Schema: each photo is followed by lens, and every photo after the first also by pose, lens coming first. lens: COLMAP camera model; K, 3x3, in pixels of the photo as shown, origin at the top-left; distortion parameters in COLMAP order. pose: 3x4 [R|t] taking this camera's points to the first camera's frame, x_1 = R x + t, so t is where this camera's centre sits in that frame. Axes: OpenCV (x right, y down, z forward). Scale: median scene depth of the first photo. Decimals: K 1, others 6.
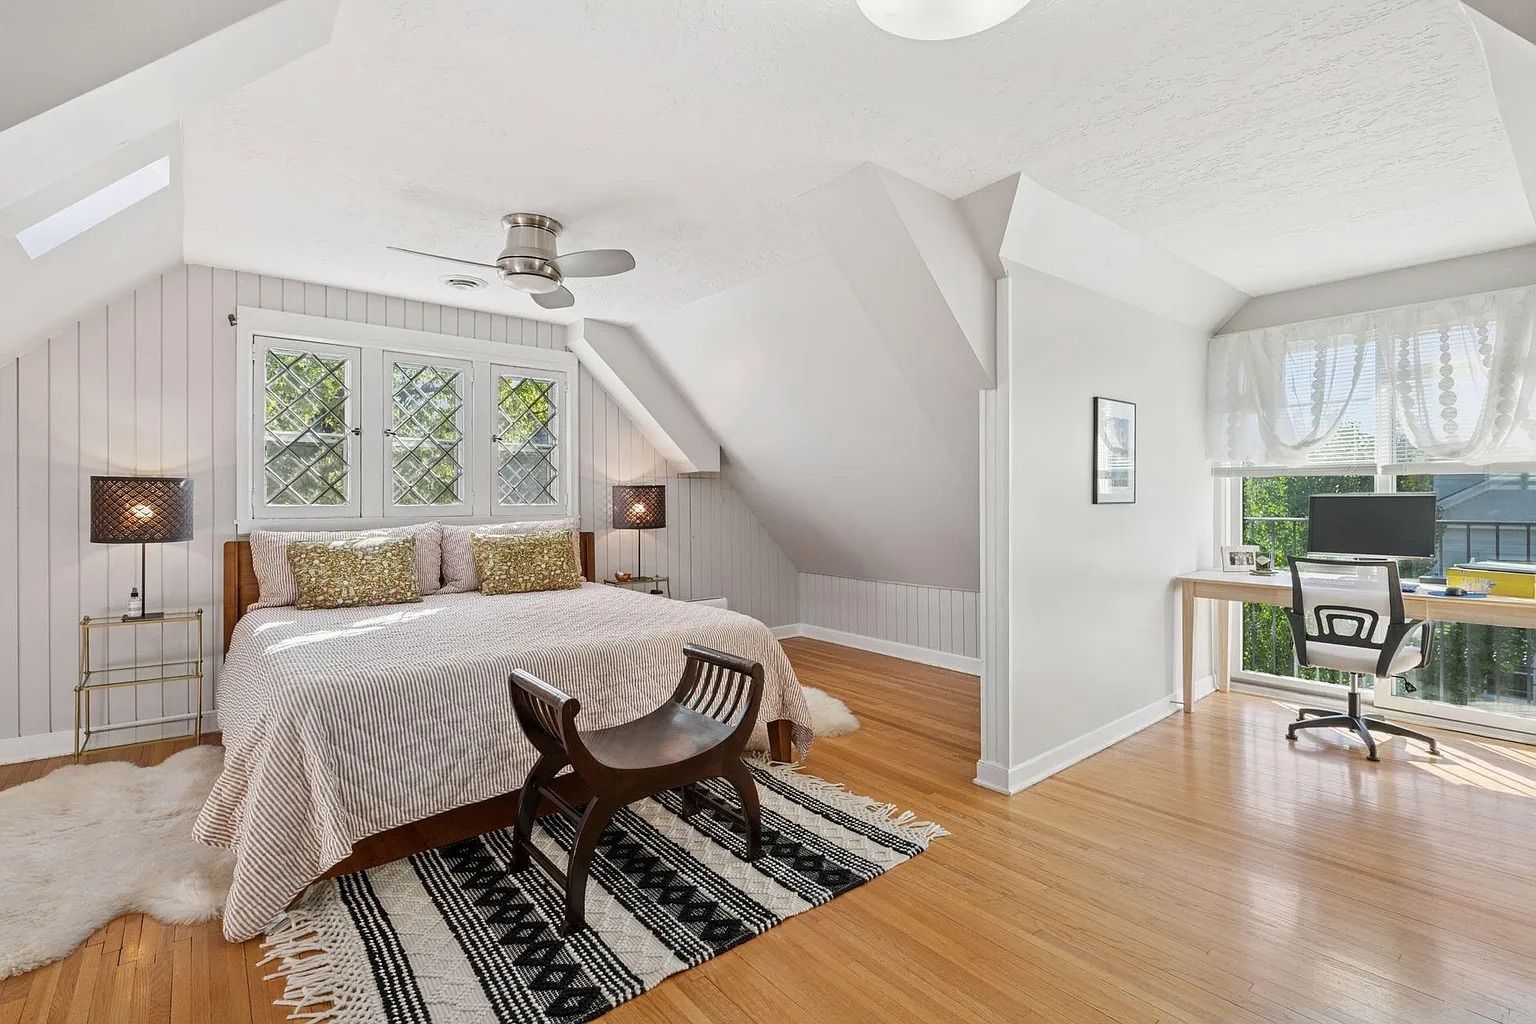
lens RADIAL K [[716.4, 0, 765.2], [0, 716.4, 501.9], [0, 0, 1]] dist [-0.002390, -0.000536]
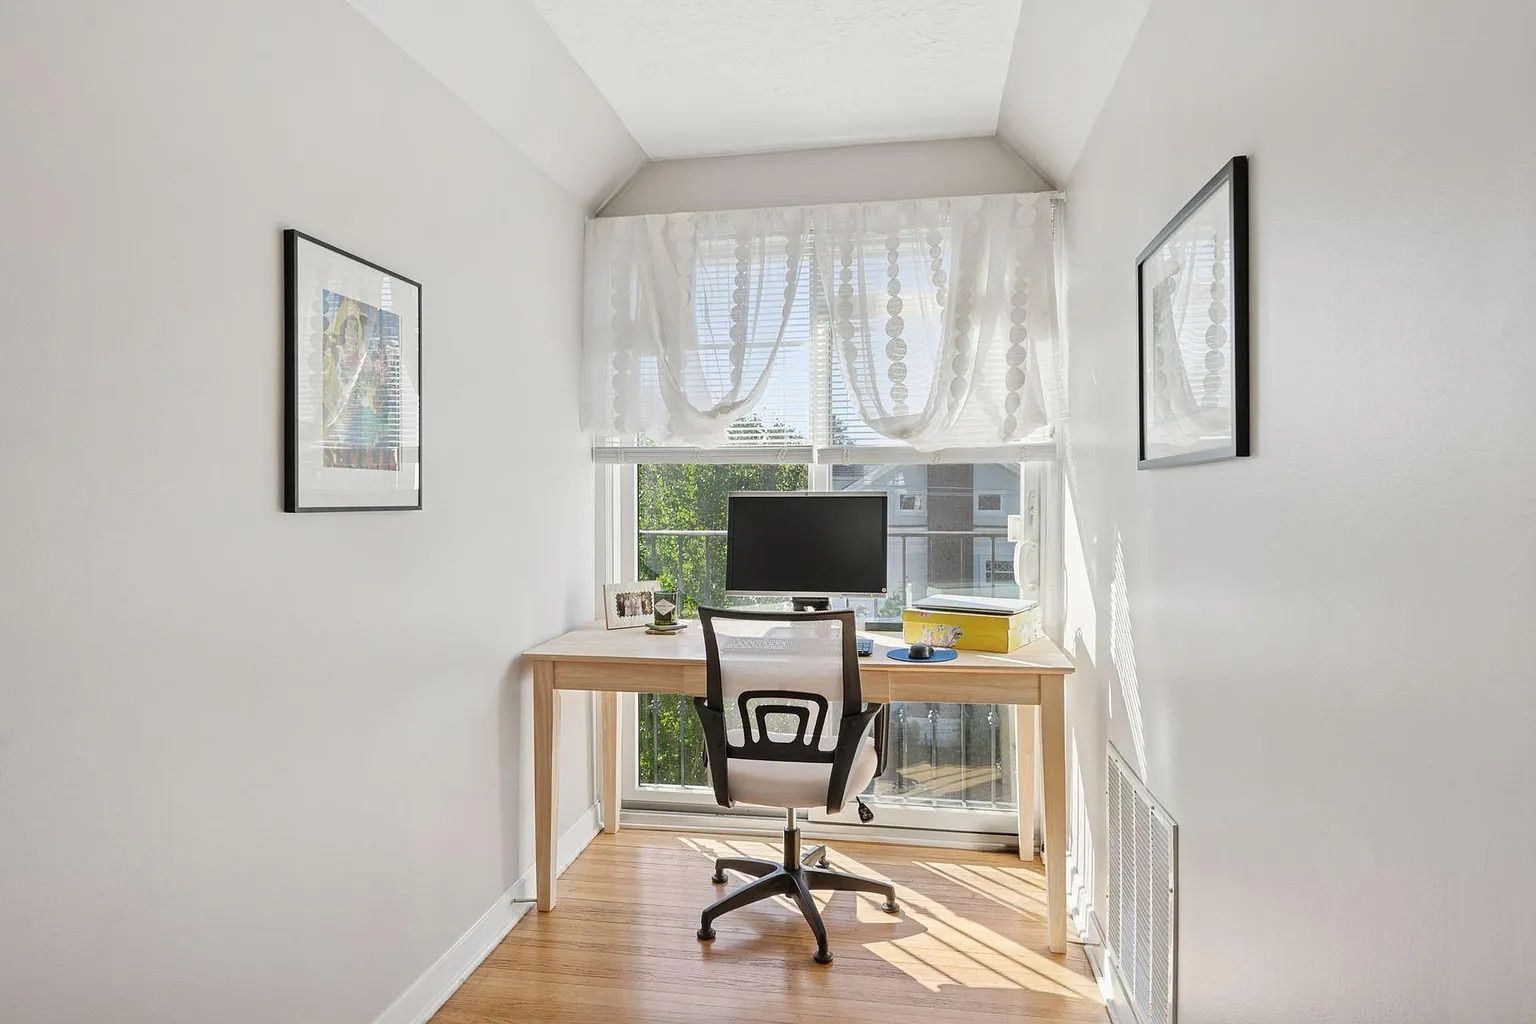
lens RADIAL K [[716.4, 0, 771.7], [0, 716.4, 505.7], [0, 0, 1]] dist [-0.002390, -0.000536]
pose [[0.745051, -0.002029, 0.667005, 0.406384], [0.002146, 0.999997, 0.000645, -0.000698], [-0.667005, 0.000951, 0.745053, 0.554904]]
